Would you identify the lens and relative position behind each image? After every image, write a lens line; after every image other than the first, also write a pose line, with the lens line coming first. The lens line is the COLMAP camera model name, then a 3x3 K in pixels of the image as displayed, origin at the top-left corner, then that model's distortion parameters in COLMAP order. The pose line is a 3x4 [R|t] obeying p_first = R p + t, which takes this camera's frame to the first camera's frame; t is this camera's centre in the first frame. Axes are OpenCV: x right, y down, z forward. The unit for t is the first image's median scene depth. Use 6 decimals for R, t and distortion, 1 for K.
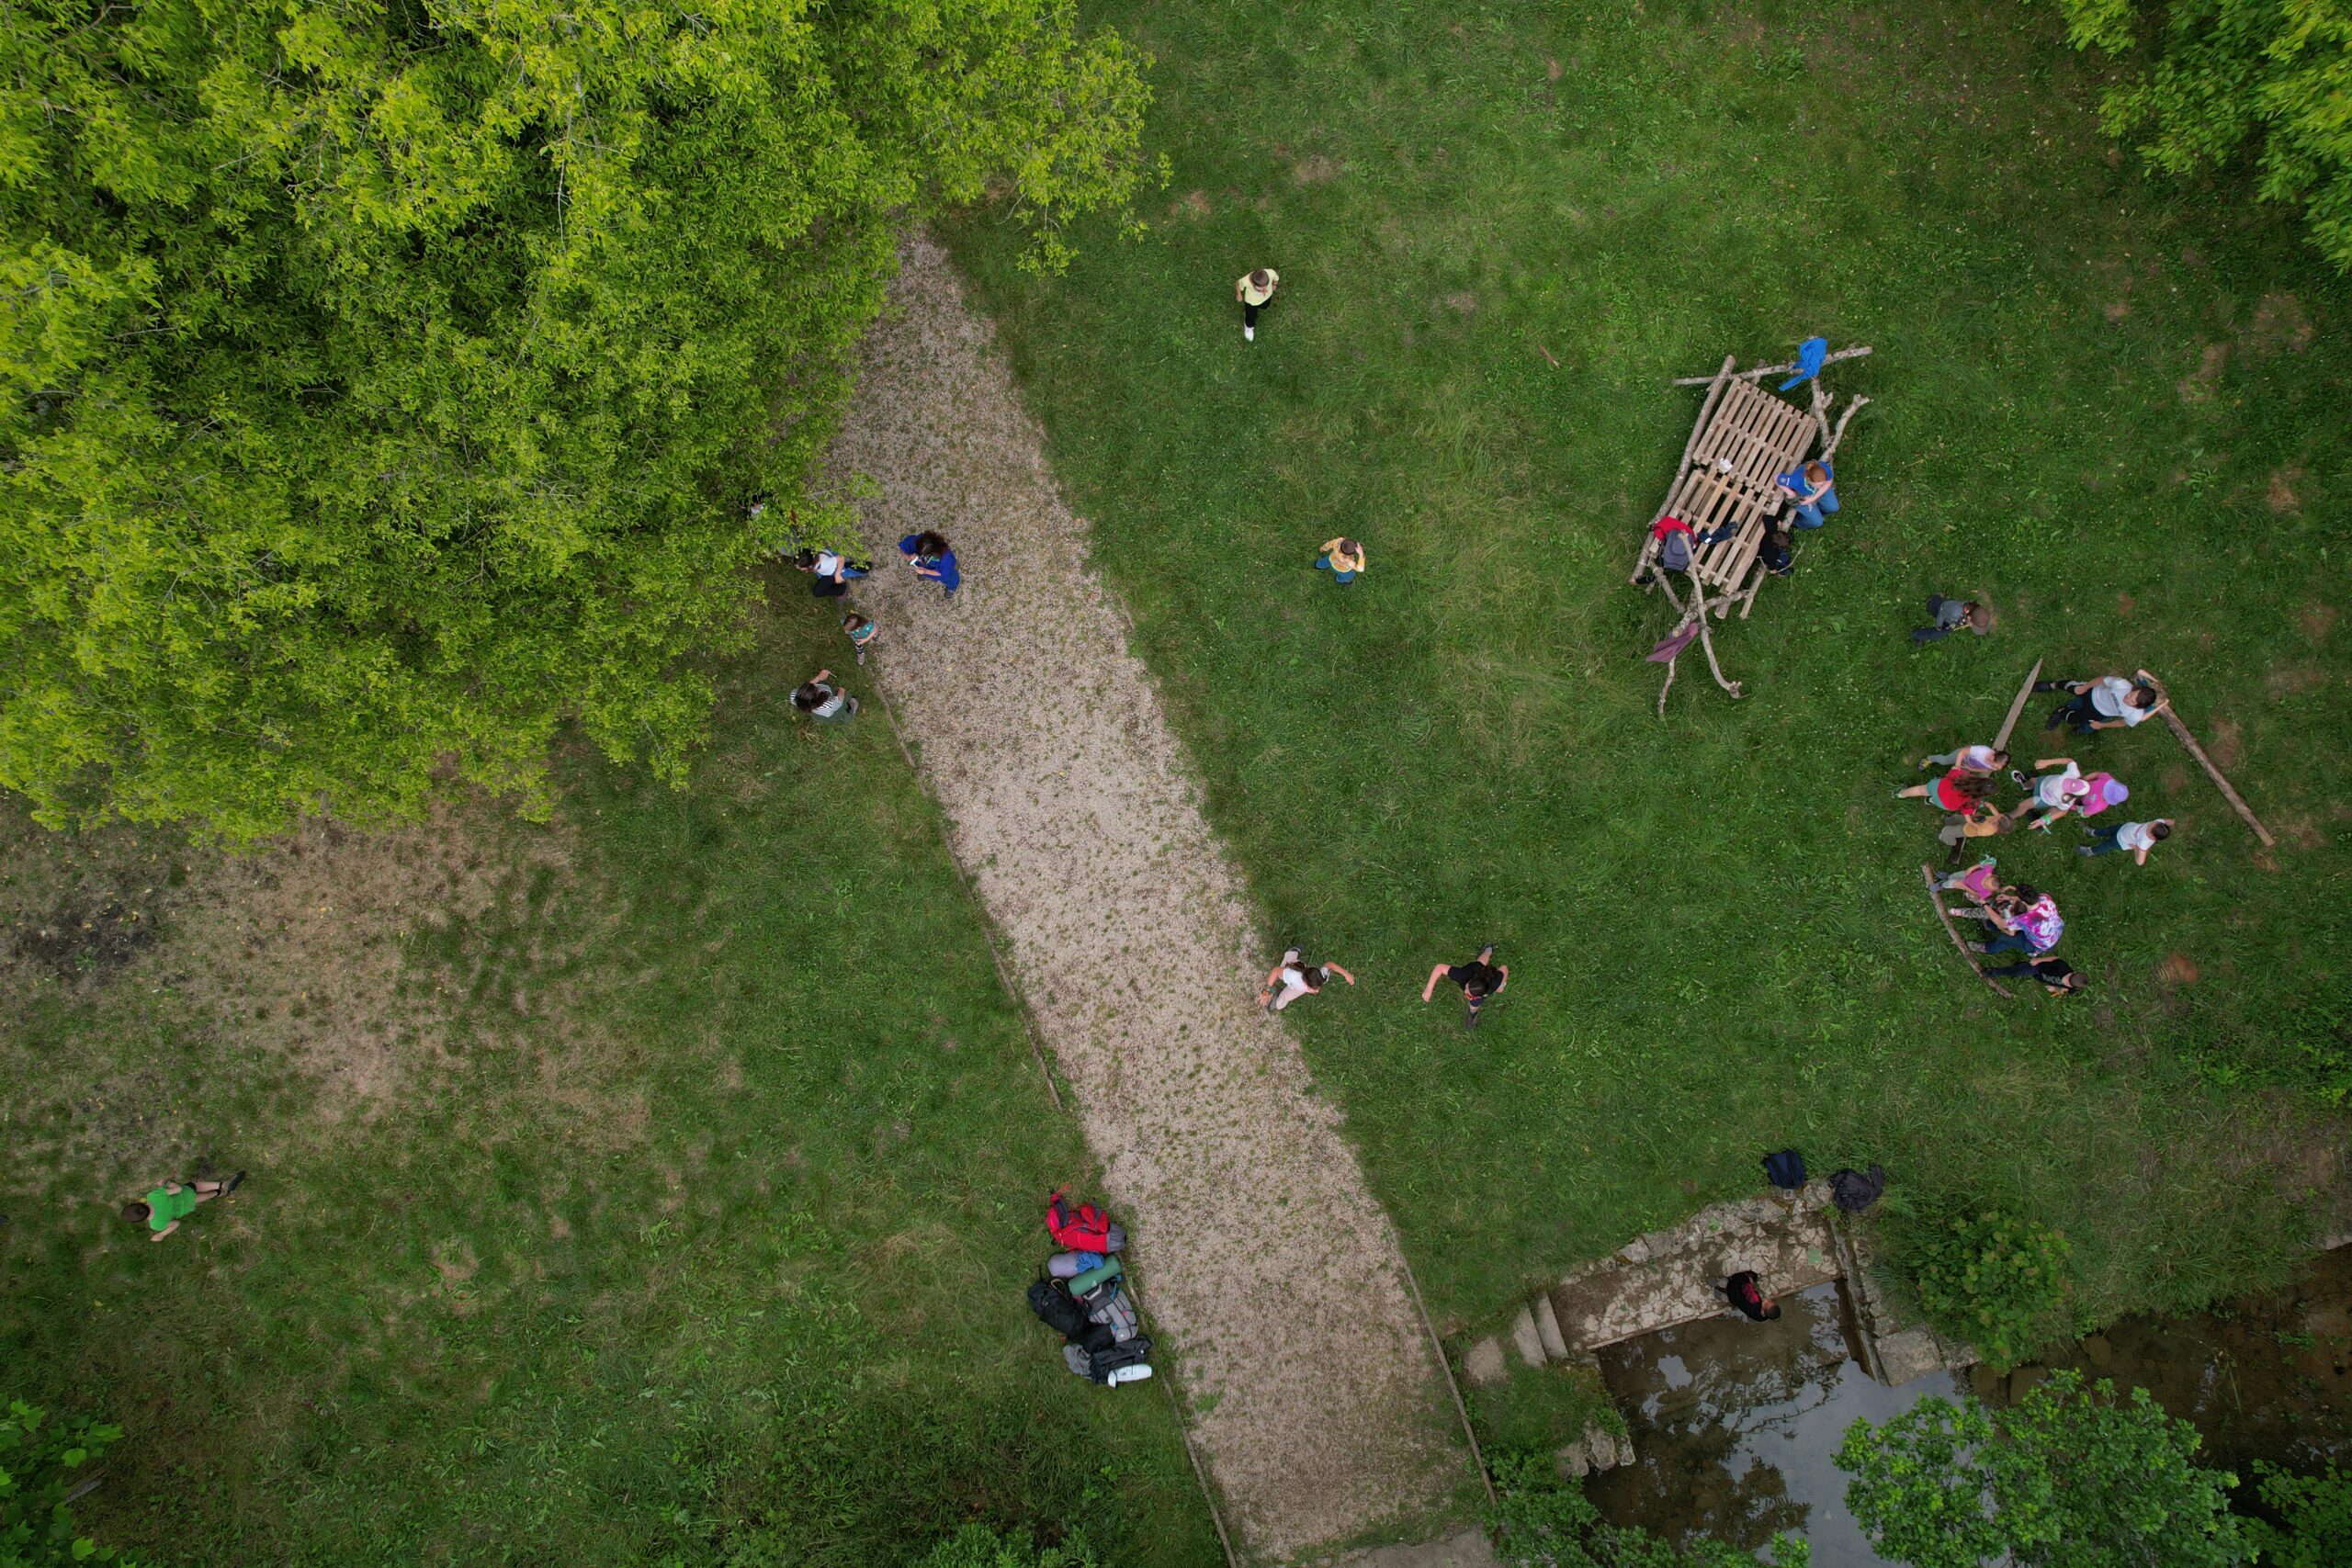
lens RADIAL K [[1484.4, 0, 1158.4], [0, 1484.4, 782.9], [0, 0, 1]] dist [-0.052238, 0.039271]
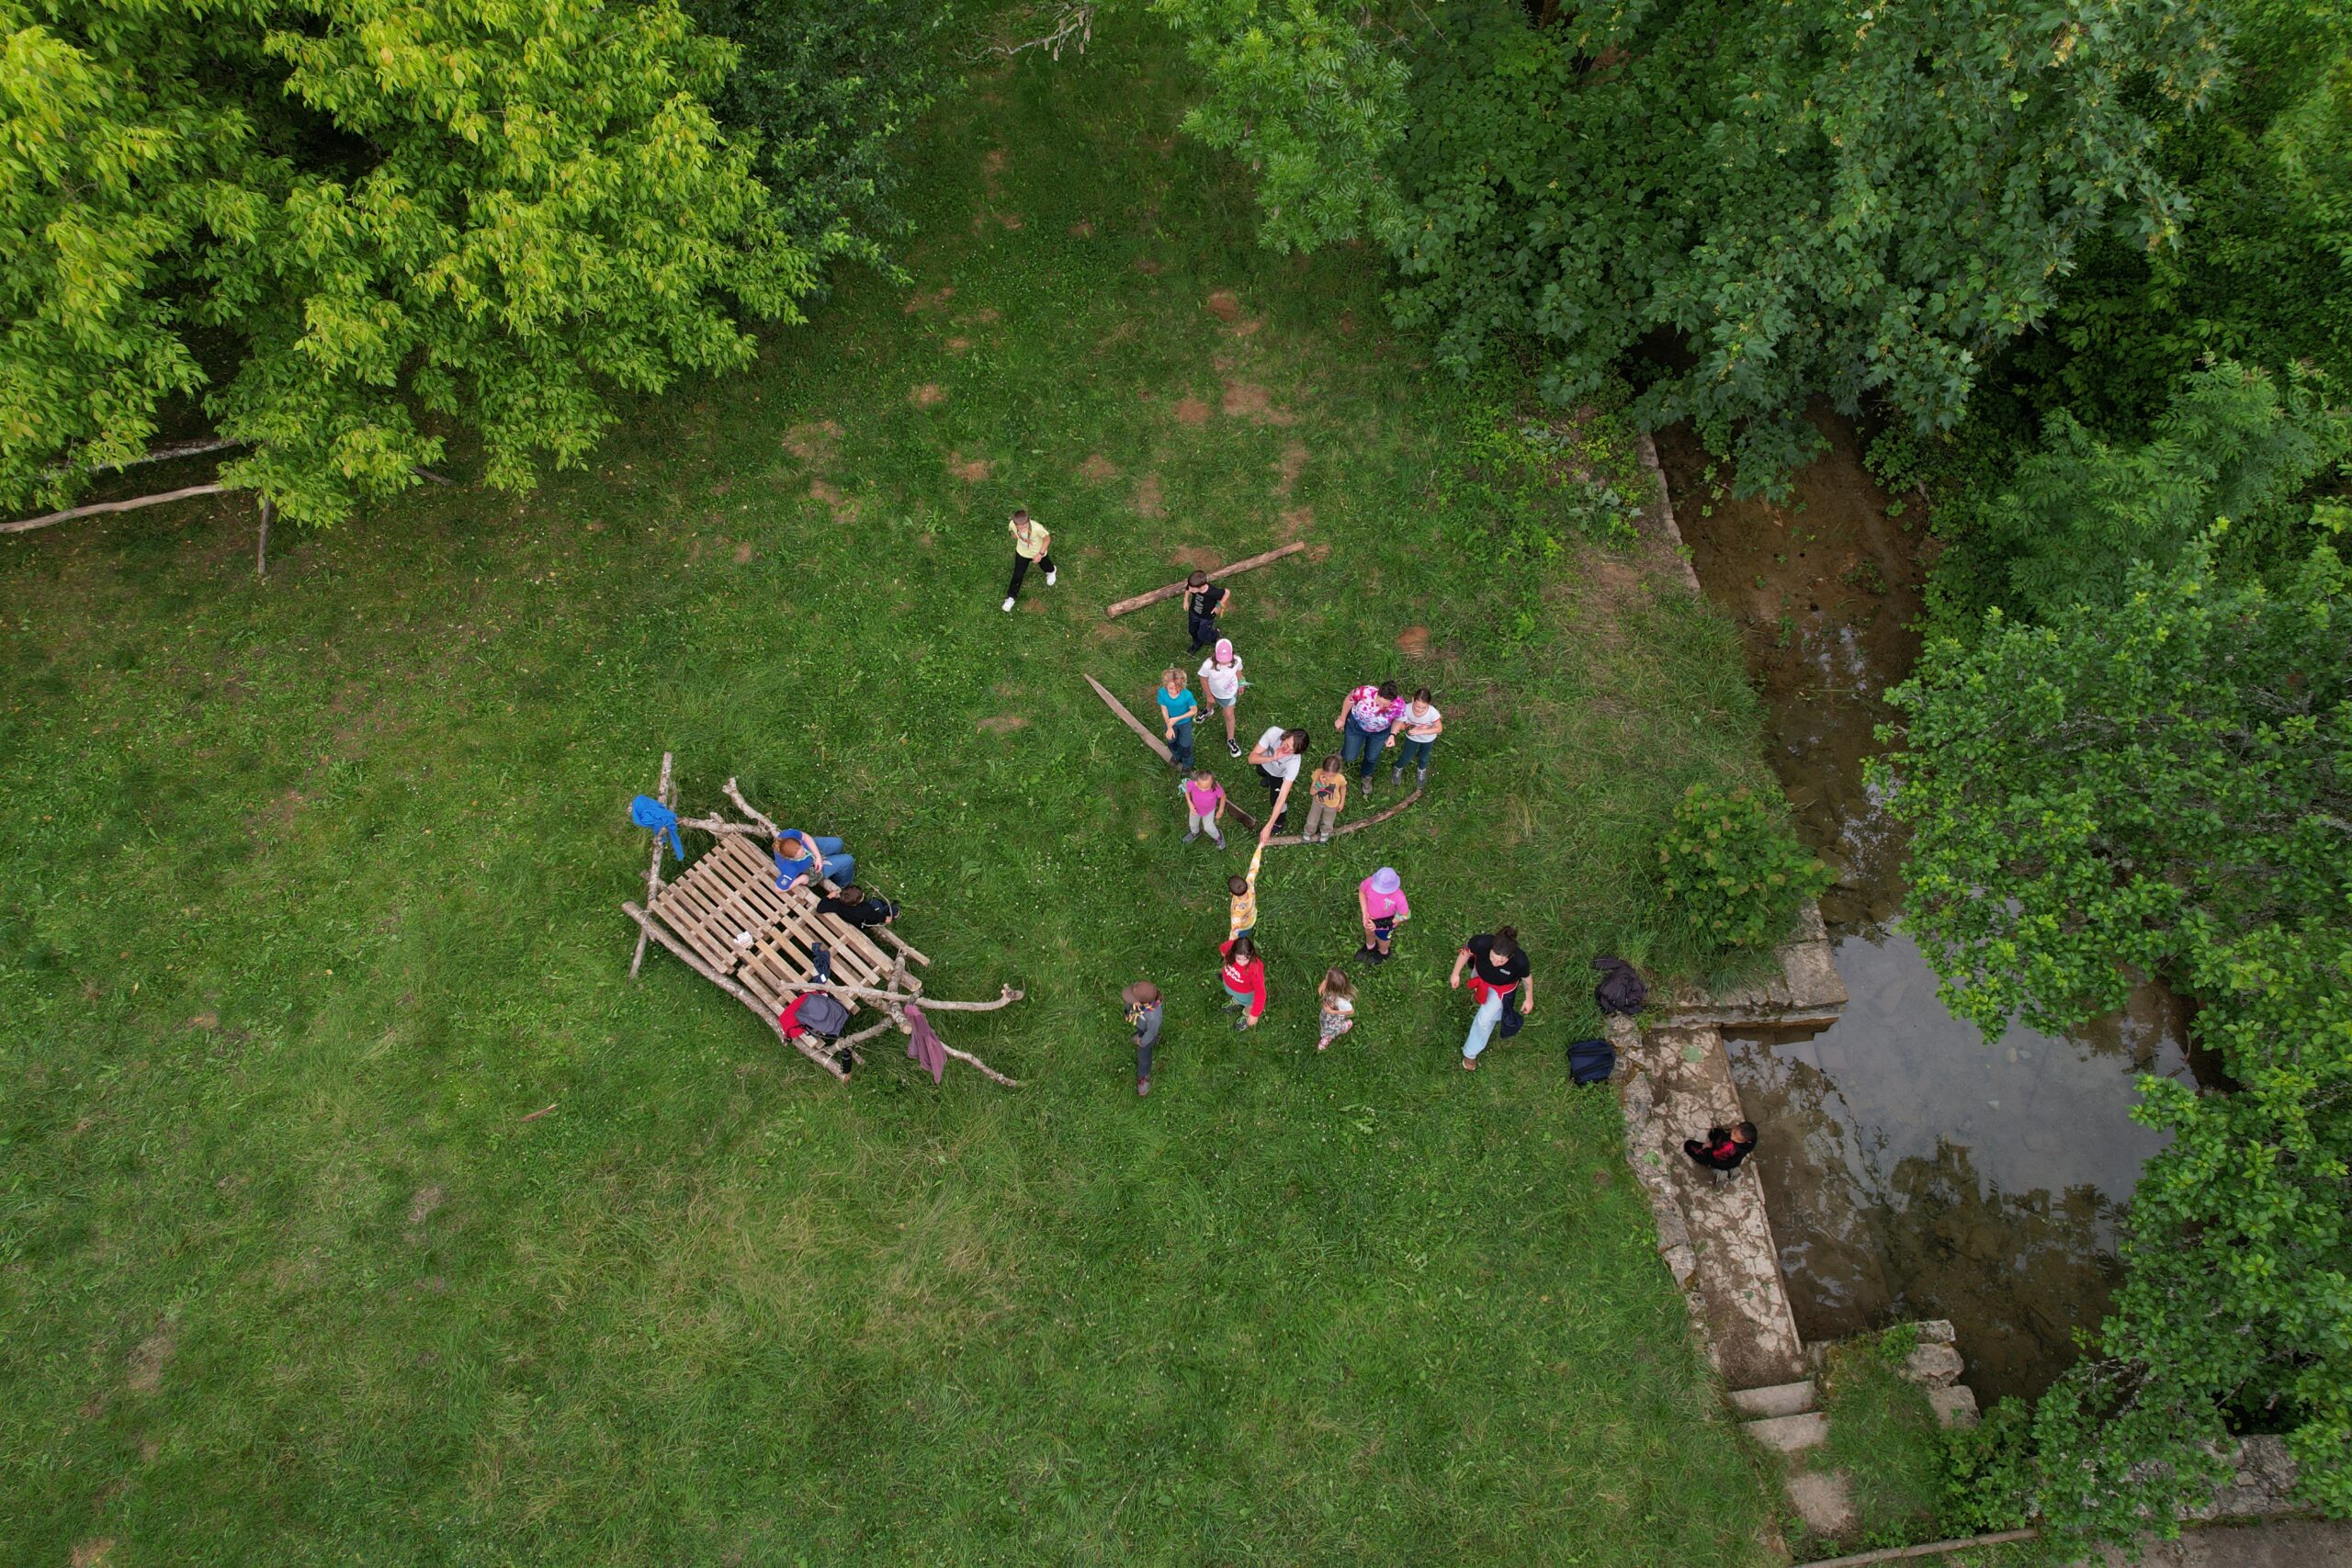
lens RADIAL K [[1484.4, 0, 1186.5], [0, 1484.4, 773.1], [0, 0, 1]] dist [-0.052238, 0.039271]
pose [[0.205256, -0.814133, 0.543192, 0.060451], [0.975798, 0.213003, -0.049477, 0.047476], [-0.075421, 0.540201, 0.838149, 0.231686]]
